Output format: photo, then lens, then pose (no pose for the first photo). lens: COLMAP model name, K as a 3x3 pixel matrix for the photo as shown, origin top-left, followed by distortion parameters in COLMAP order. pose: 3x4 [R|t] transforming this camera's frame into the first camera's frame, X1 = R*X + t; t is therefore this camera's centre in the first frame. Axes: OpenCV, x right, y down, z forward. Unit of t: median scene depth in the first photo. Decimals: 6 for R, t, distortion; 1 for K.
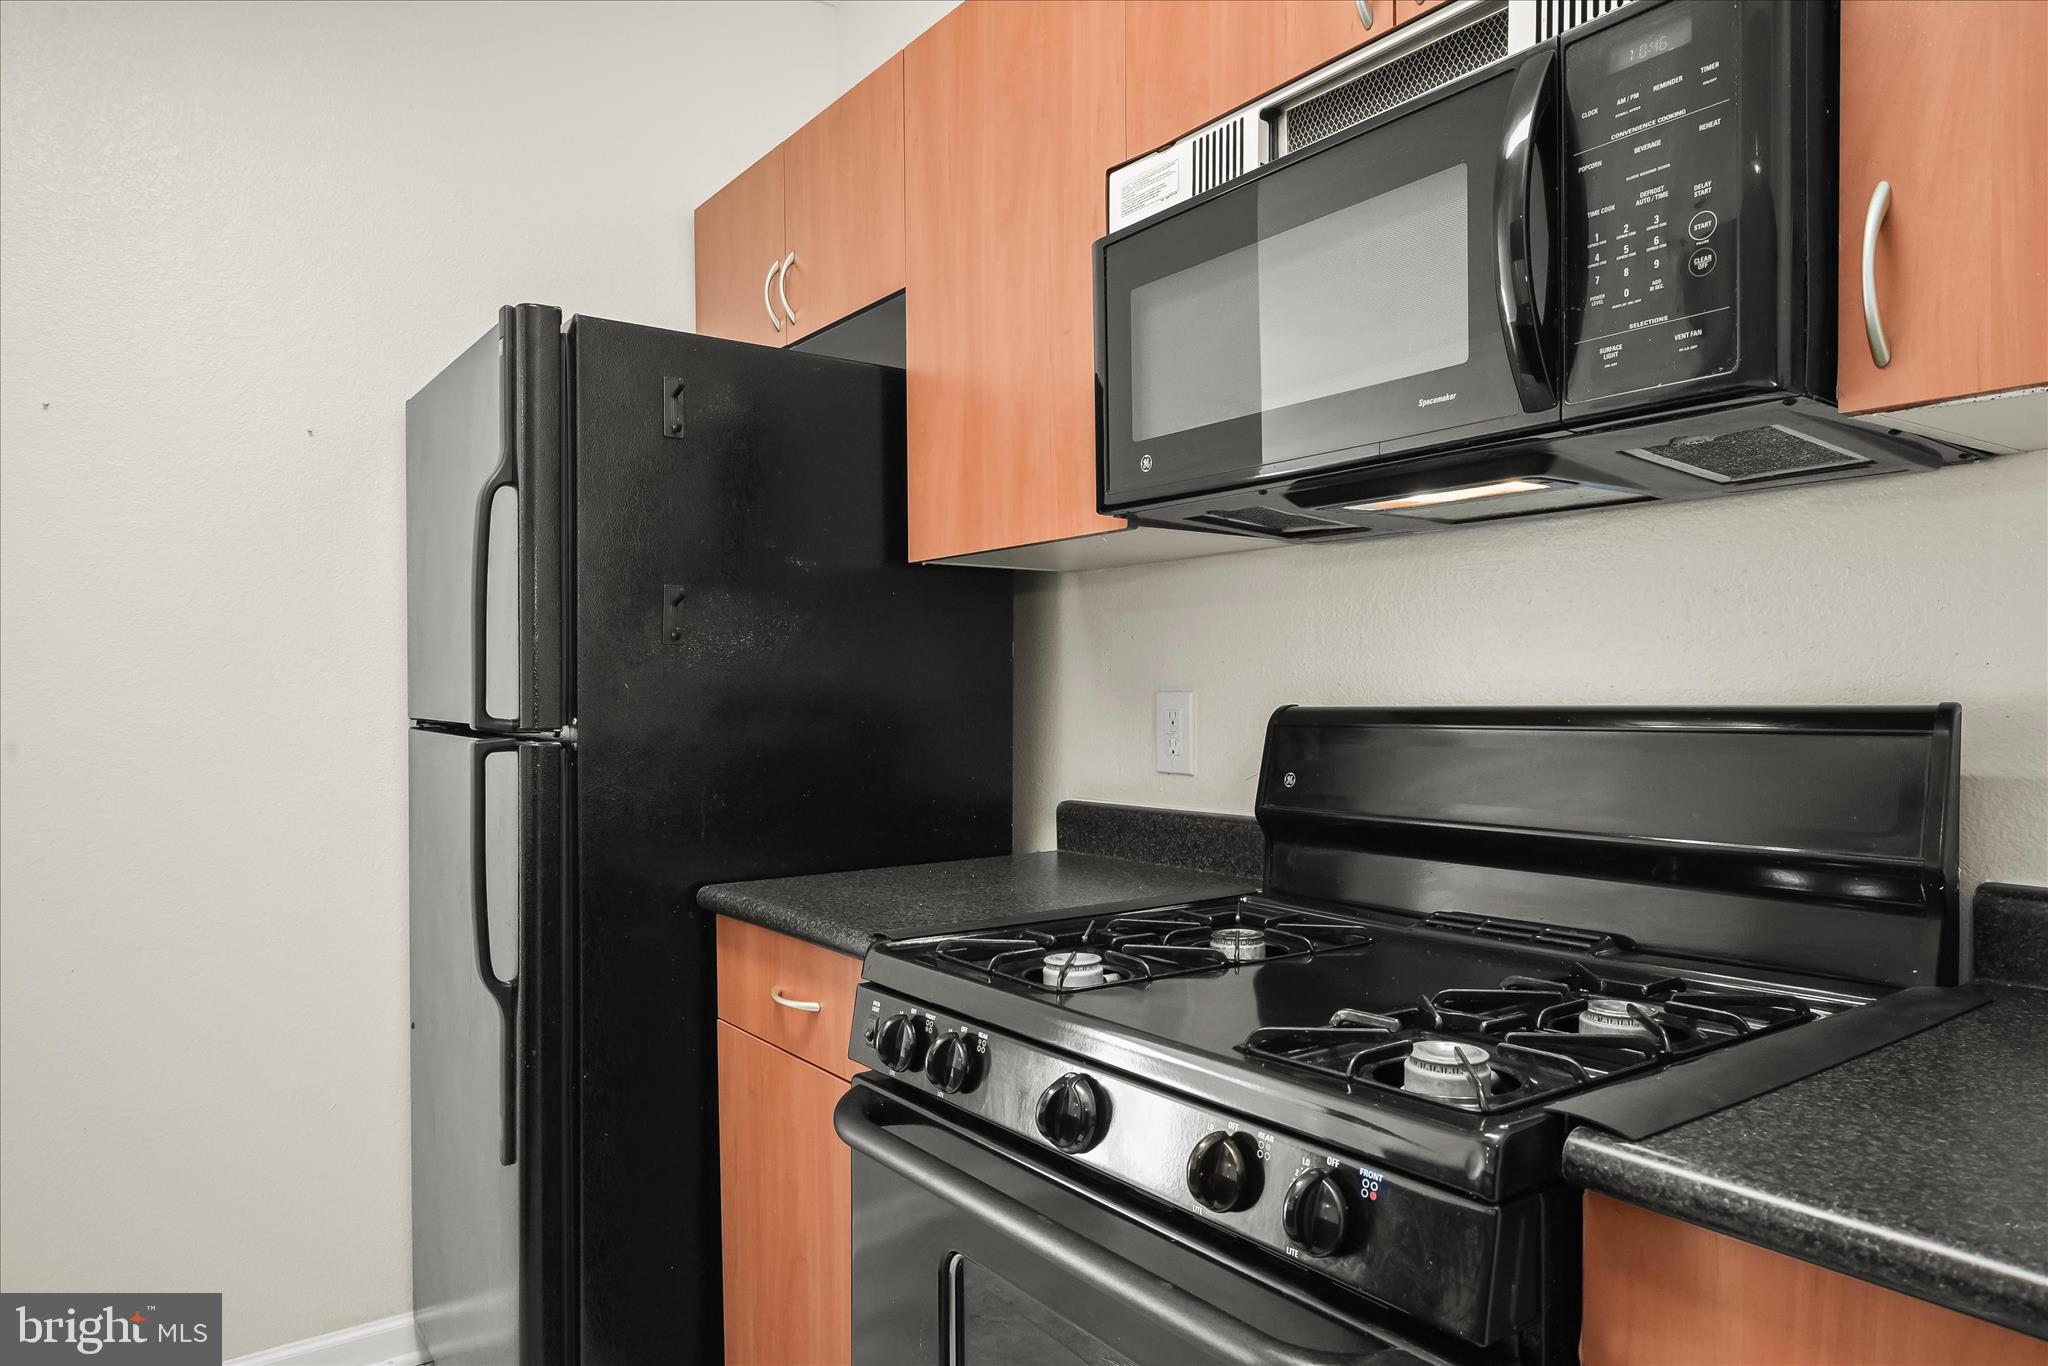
lens RADIAL K [[1333.3, 0, 1030.3], [0, 1333.3, 708.5], [0, 0, 1]] dist [0.002909, 0.001206]
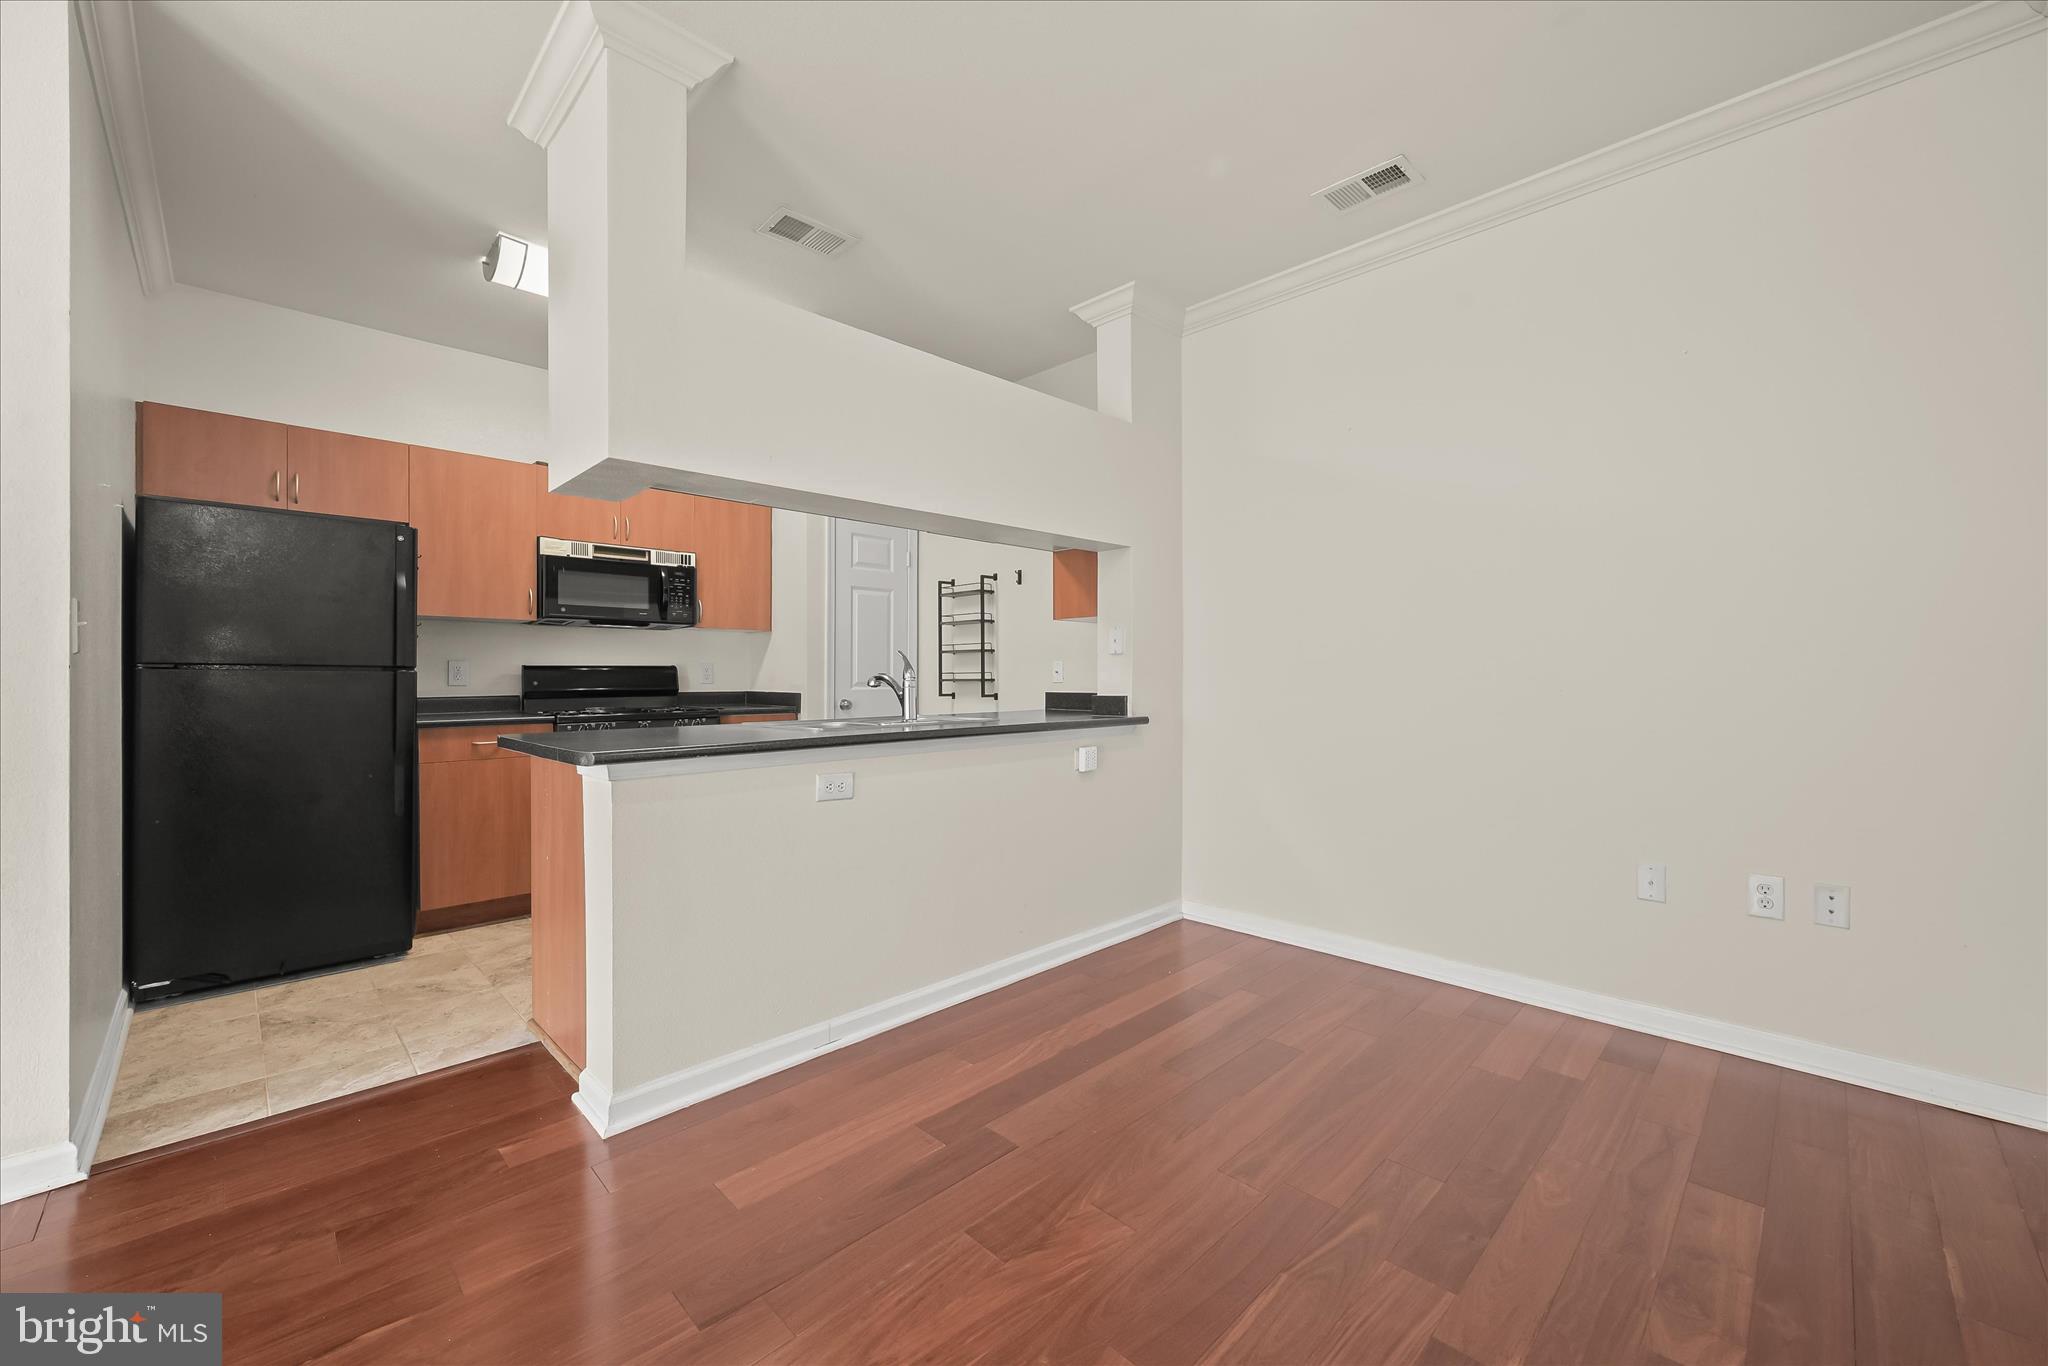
lens RADIAL K [[808.4, 0, 1034.9], [0, 808.4, 687.6], [0, 0, 1]] dist [-0.000786, -0.000162]
pose [[-0.158060, -0.003496, 0.987423, -2.862736], [0.020329, 0.999770, 0.006794, 0.091456], [-0.987220, 0.021148, -0.157952, -0.134217]]
